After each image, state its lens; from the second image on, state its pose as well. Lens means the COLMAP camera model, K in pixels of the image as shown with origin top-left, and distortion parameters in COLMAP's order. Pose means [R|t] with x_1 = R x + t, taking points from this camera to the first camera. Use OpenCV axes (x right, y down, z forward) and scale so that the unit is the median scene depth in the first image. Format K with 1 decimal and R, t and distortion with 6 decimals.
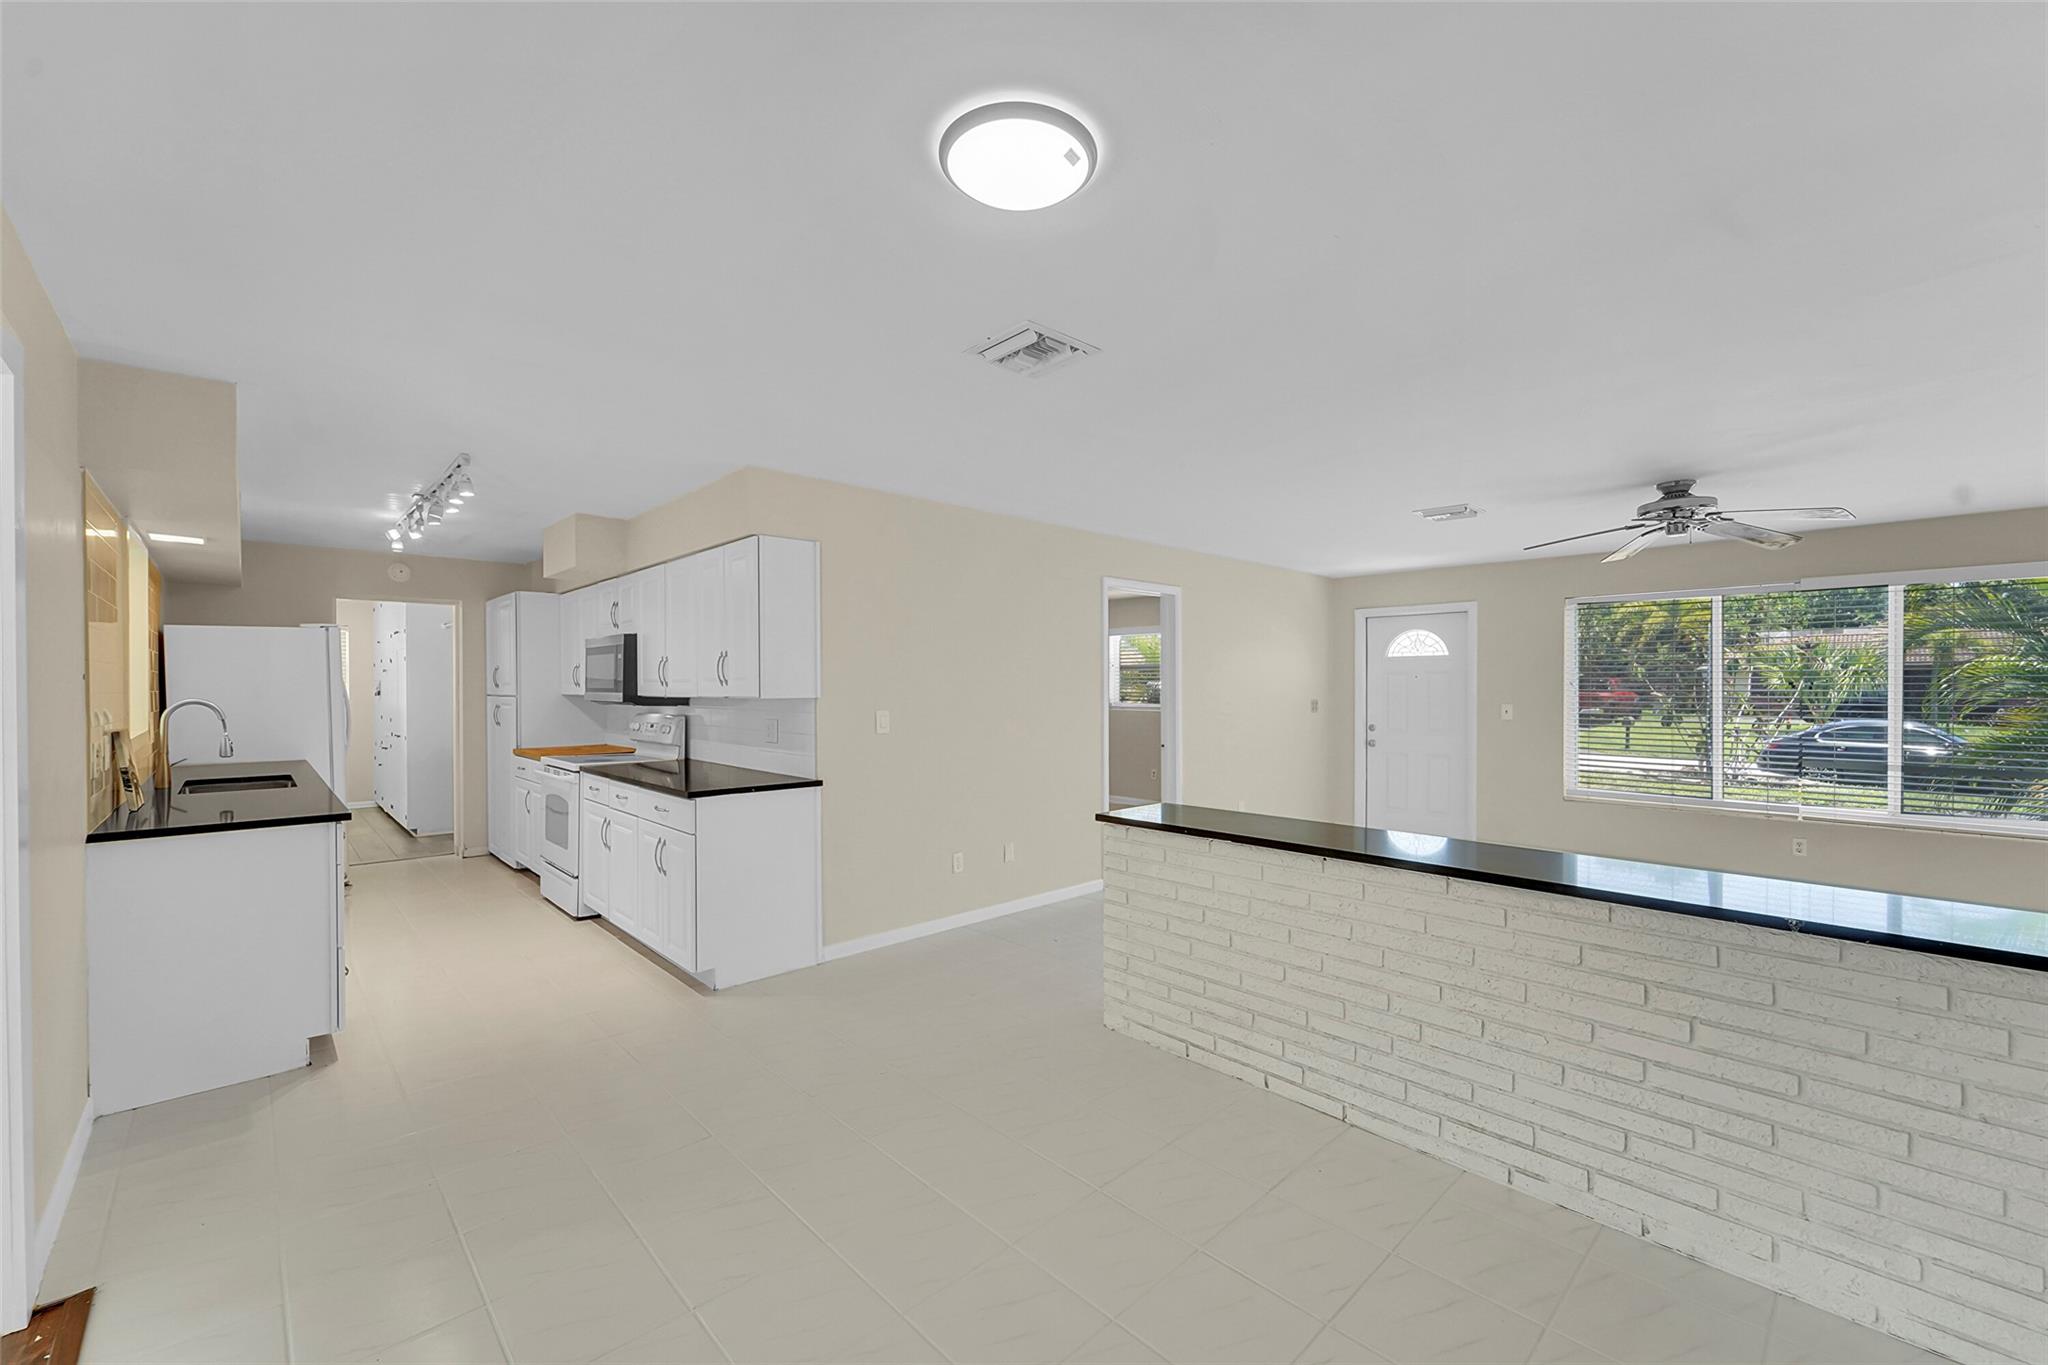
lens RADIAL K [[821.3, 0, 1016.0], [0, 821.3, 689.2], [0, 0, 1]] dist [0.000149, 0.000894]
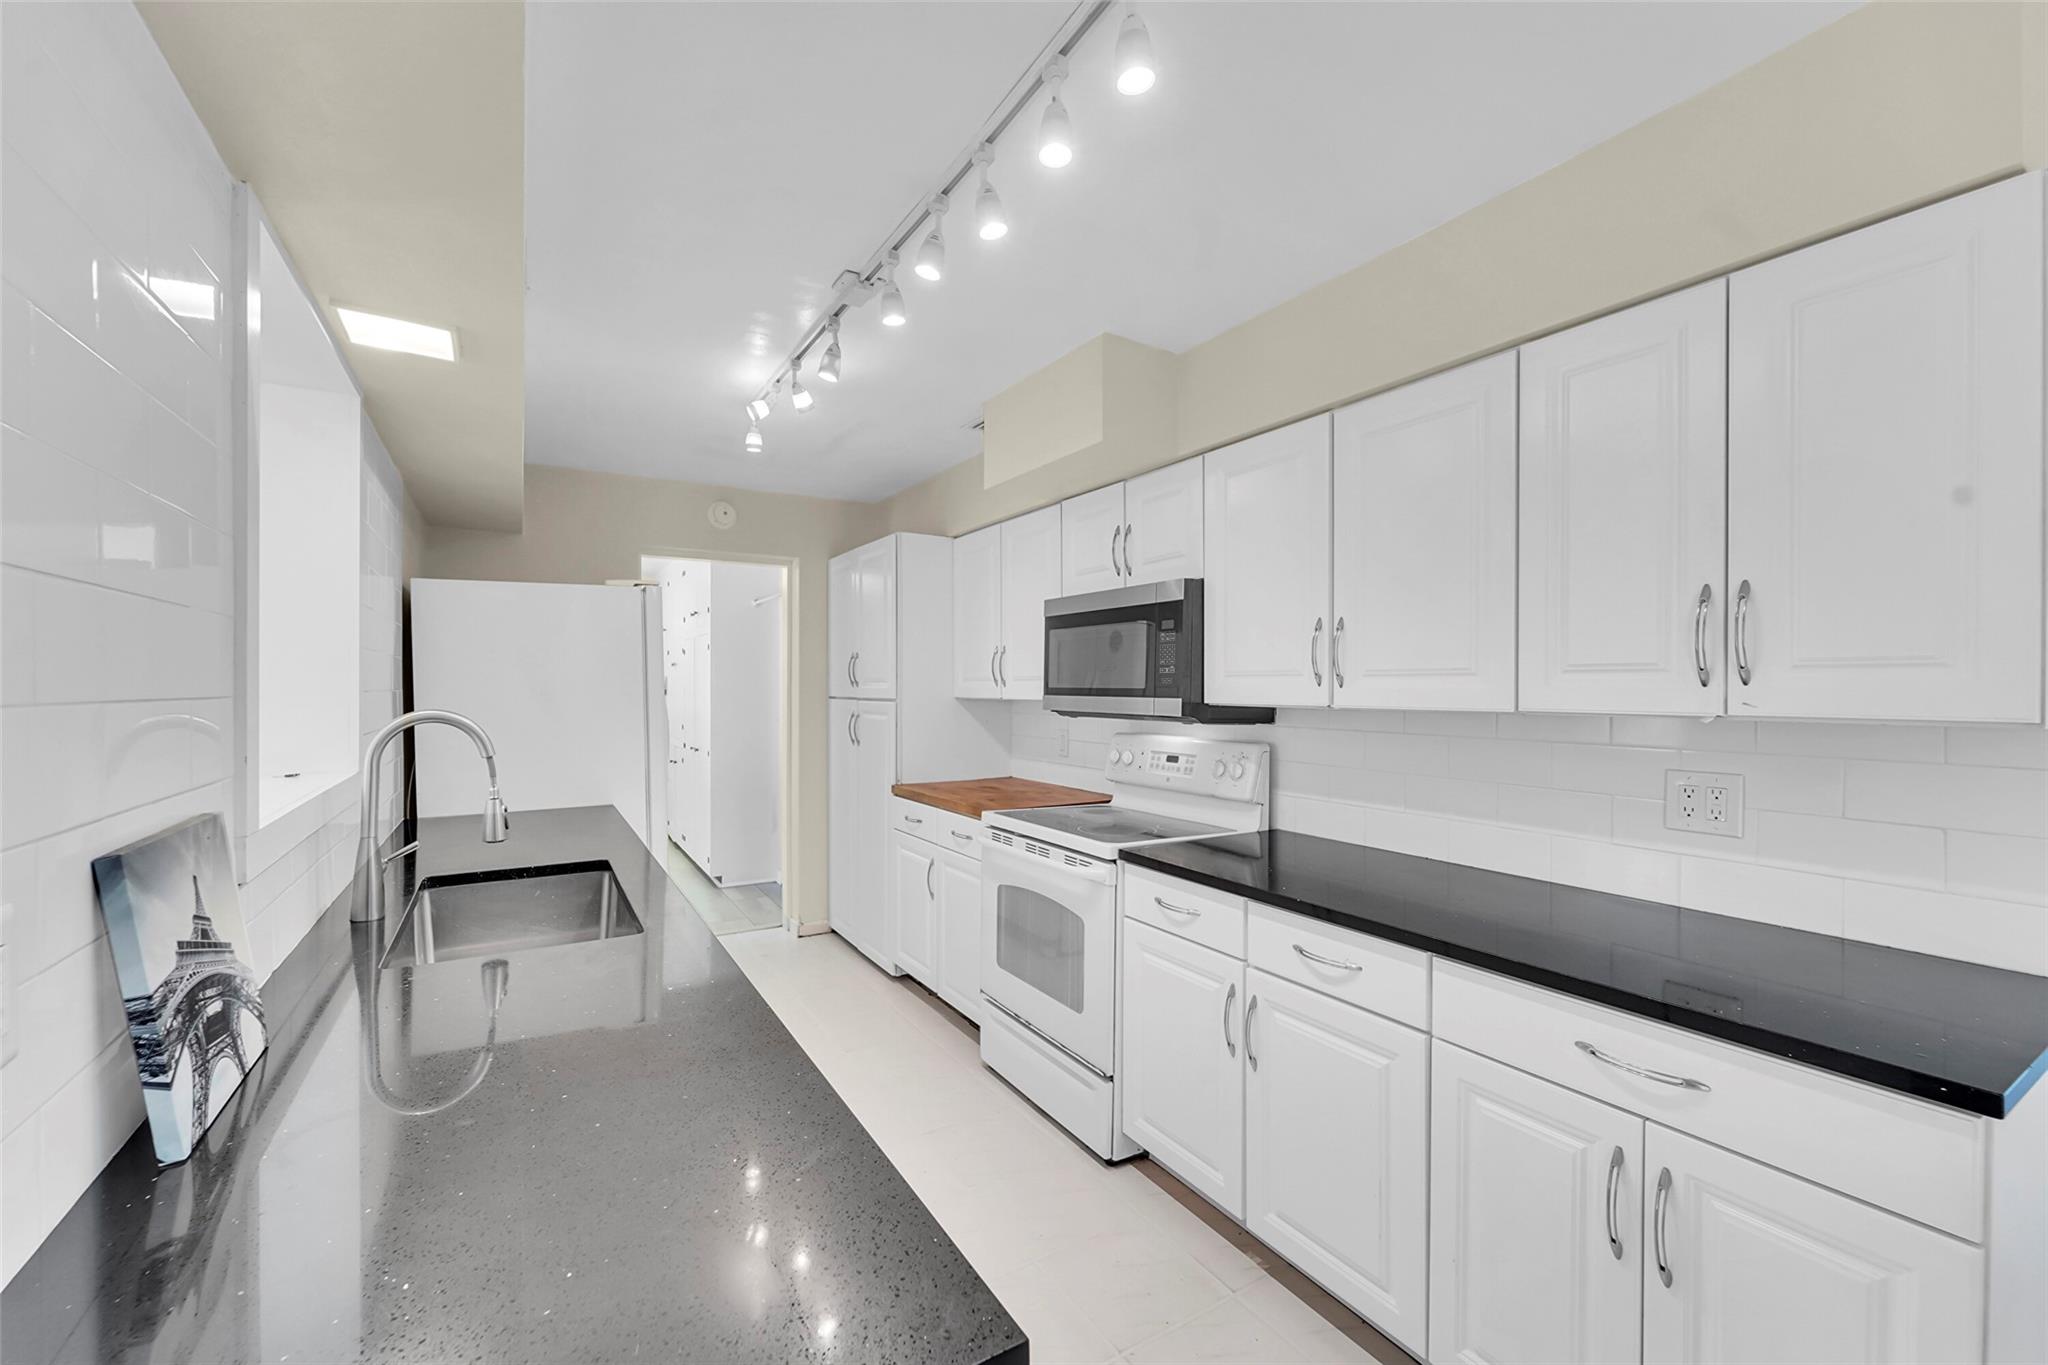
lens RADIAL K [[821.3, 0, 1018.2], [0, 821.3, 692.5], [0, 0, 1]] dist [0.000149, 0.000894]
pose [[0.977928, 0.005504, -0.208868, -0.441558], [-0.004724, 0.999980, 0.004234, -0.000816], [0.208887, -0.003154, 0.977935, 0.465760]]
